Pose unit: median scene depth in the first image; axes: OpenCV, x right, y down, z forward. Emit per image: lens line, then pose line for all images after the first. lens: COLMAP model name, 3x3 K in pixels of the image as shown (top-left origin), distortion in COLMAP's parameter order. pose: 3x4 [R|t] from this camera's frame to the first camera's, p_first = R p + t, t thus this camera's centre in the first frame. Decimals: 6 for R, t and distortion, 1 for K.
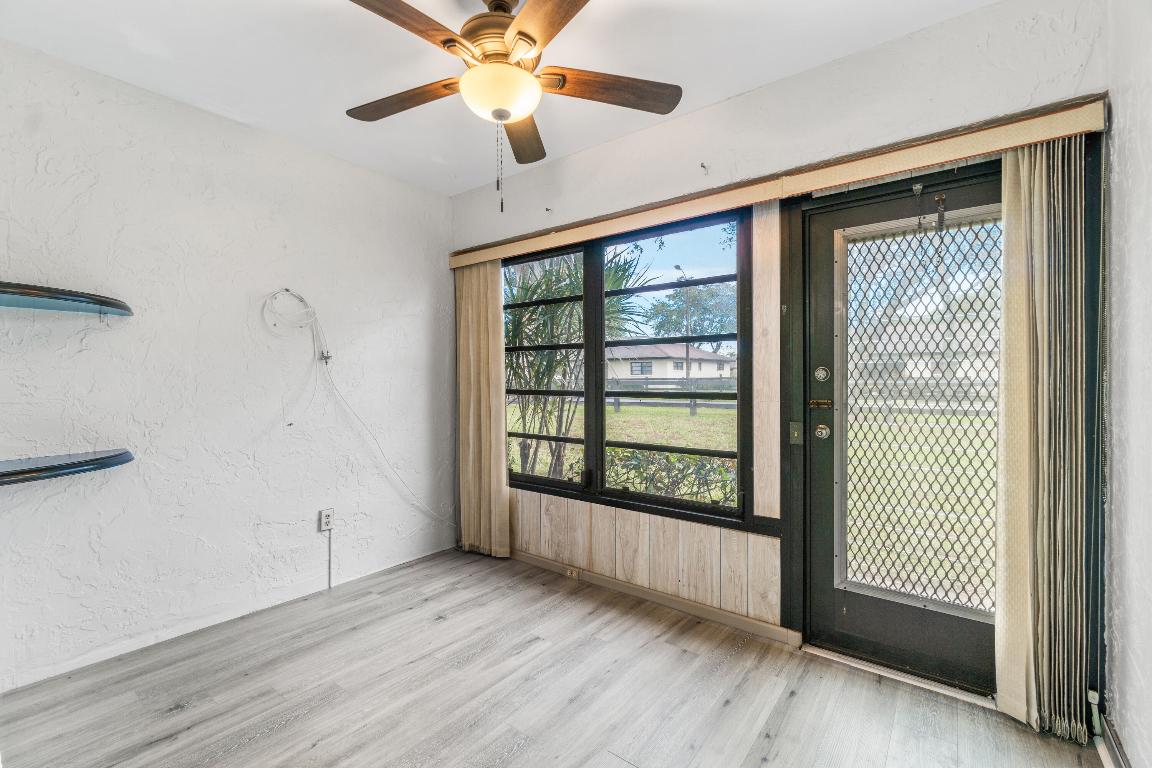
lens RADIAL K [[497.9, 0, 571.1], [0, 497.9, 380.6], [0, 0, 1]] dist [-0.006973, 0.002601]
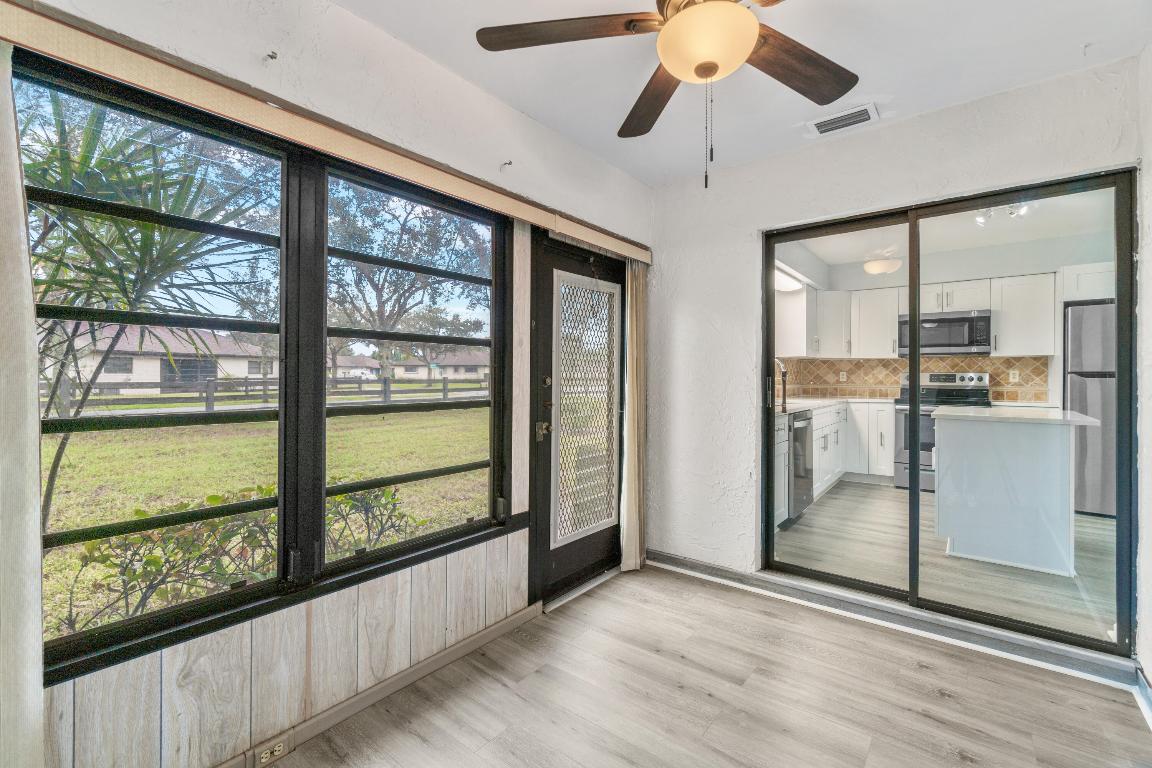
lens RADIAL K [[497.9, 0, 575.4], [0, 497.9, 379.5], [0, 0, 1]] dist [-0.006973, 0.002601]
pose [[0.007906, -0.003344, 0.999963, -0.626629], [0.001601, 0.999993, 0.003331, -0.017598], [-0.999967, 0.001575, 0.007911, 0.793952]]
